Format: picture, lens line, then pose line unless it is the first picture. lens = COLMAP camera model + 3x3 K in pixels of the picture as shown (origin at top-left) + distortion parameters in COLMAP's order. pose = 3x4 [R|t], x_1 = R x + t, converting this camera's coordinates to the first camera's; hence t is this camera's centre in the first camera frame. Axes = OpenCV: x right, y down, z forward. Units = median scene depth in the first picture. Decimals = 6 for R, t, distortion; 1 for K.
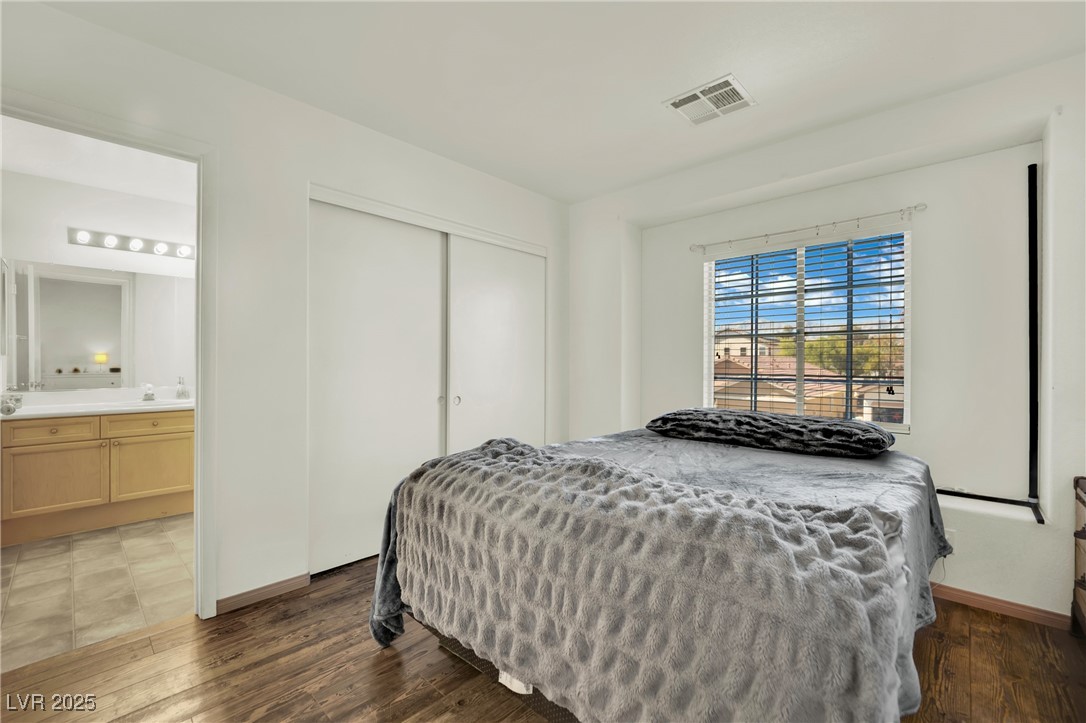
lens RADIAL K [[449.9, 0, 543.0], [0, 449.9, 361.5], [0, 0, 1]] dist [-0.018163, -0.000139]
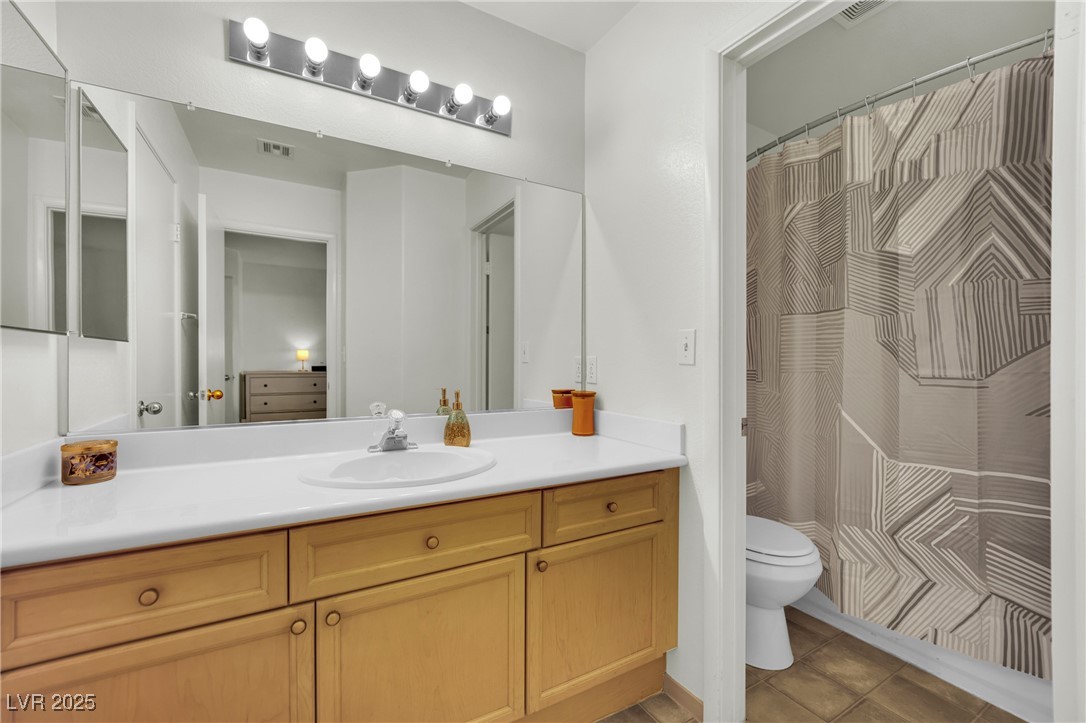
lens RADIAL K [[449.9, 0, 543.0], [0, 449.9, 361.5], [0, 0, 1]] dist [-0.018163, -0.000139]
pose [[0.955558, -0.002669, -0.294790, -0.657556], [0.004057, 0.999983, 0.004097, 0.007987], [0.294774, -0.005111, 0.955553, 0.670307]]
